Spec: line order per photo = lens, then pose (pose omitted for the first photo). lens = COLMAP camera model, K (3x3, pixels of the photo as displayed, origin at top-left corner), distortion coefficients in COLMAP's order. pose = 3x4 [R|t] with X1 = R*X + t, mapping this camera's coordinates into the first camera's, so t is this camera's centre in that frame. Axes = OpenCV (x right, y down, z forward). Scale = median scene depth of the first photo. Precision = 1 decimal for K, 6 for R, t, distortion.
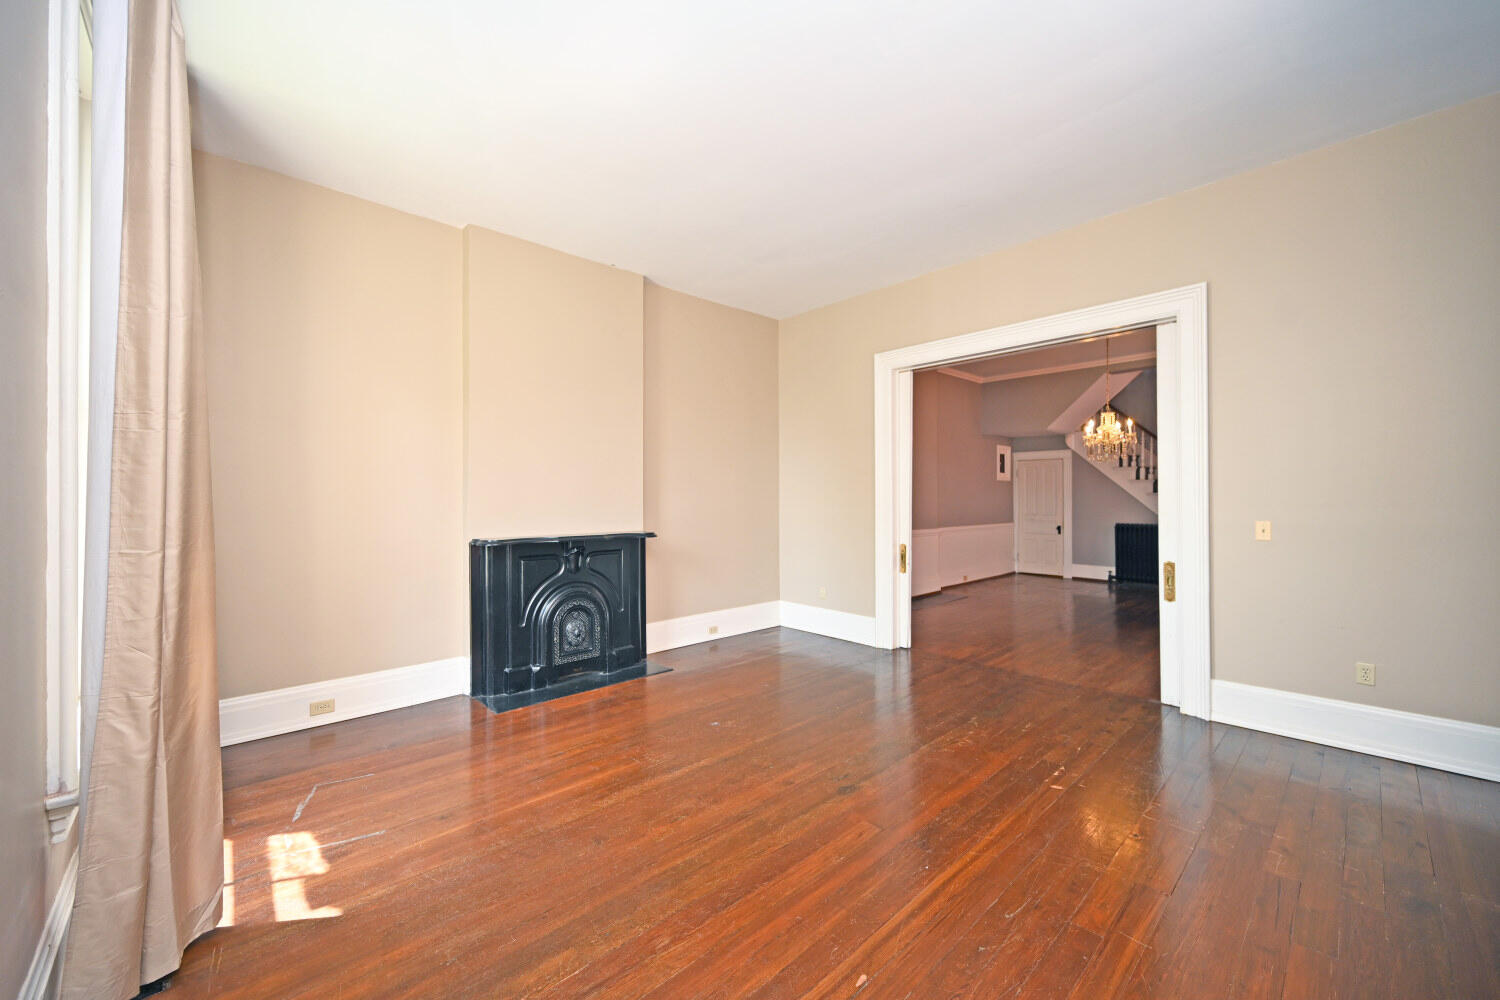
lens RADIAL K [[601.9, 0, 751.5], [0, 601.9, 495.4], [0, 0, 1]] dist [-0.001651, 0.000158]
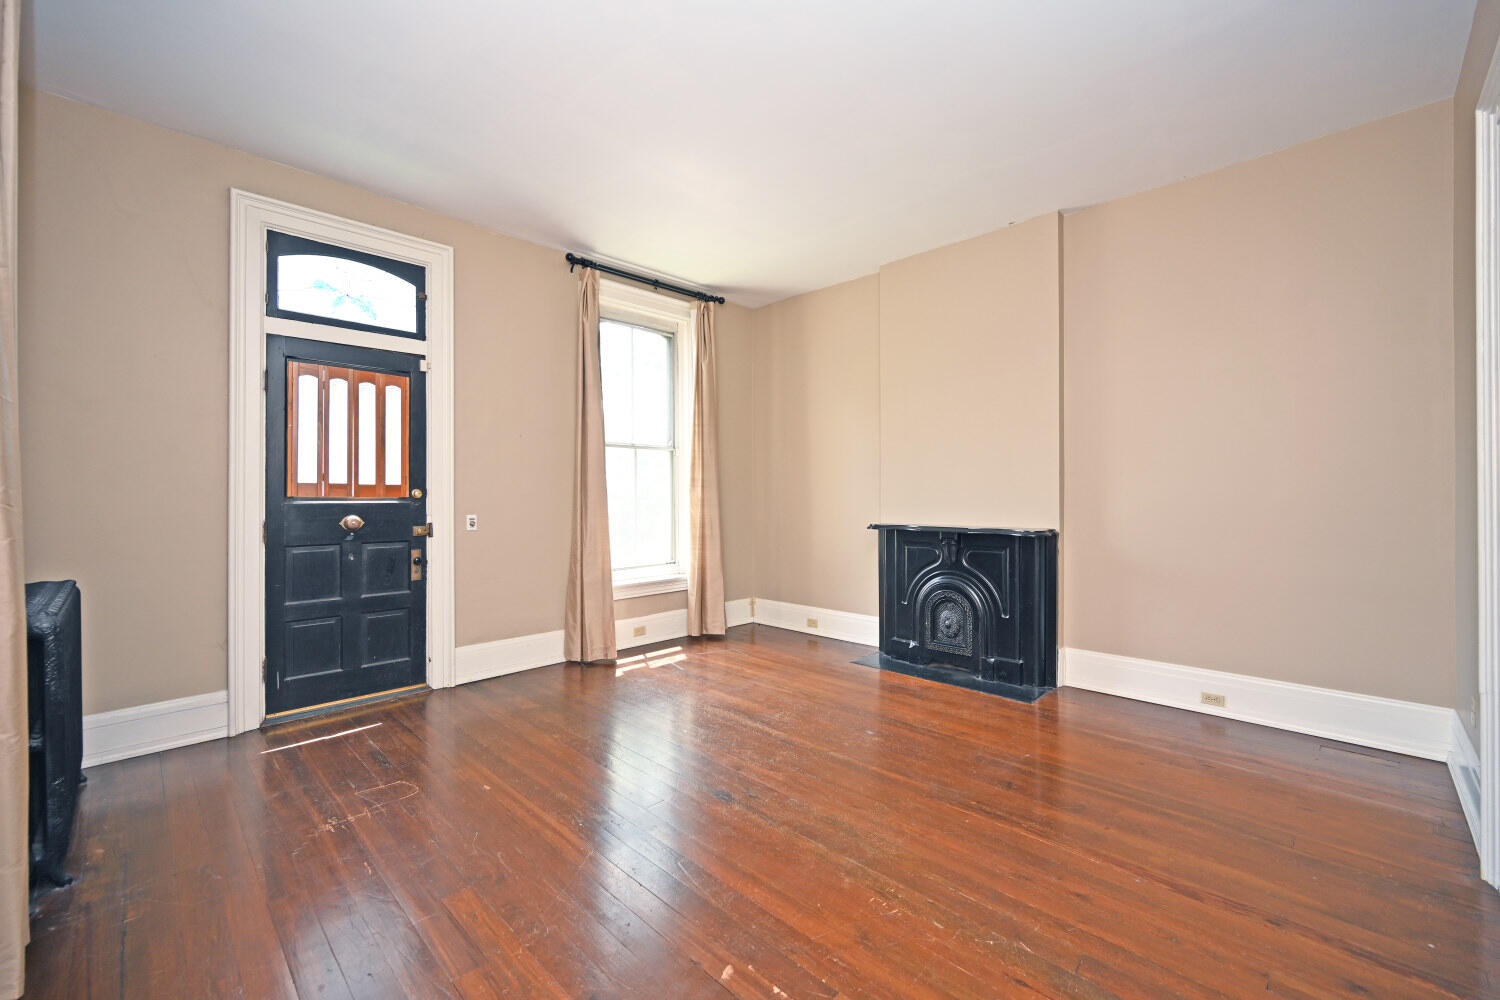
lens RADIAL K [[608.3, 0, 748.9], [0, 608.3, 491.2], [0, 0, 1]] dist [-0.002230, -0.000062]
pose [[0.025091, 0.000220, -0.999685, 0.750172], [0.007423, 0.999972, 0.000407, 0.004737], [0.999658, -0.007431, 0.025088, 0.681639]]
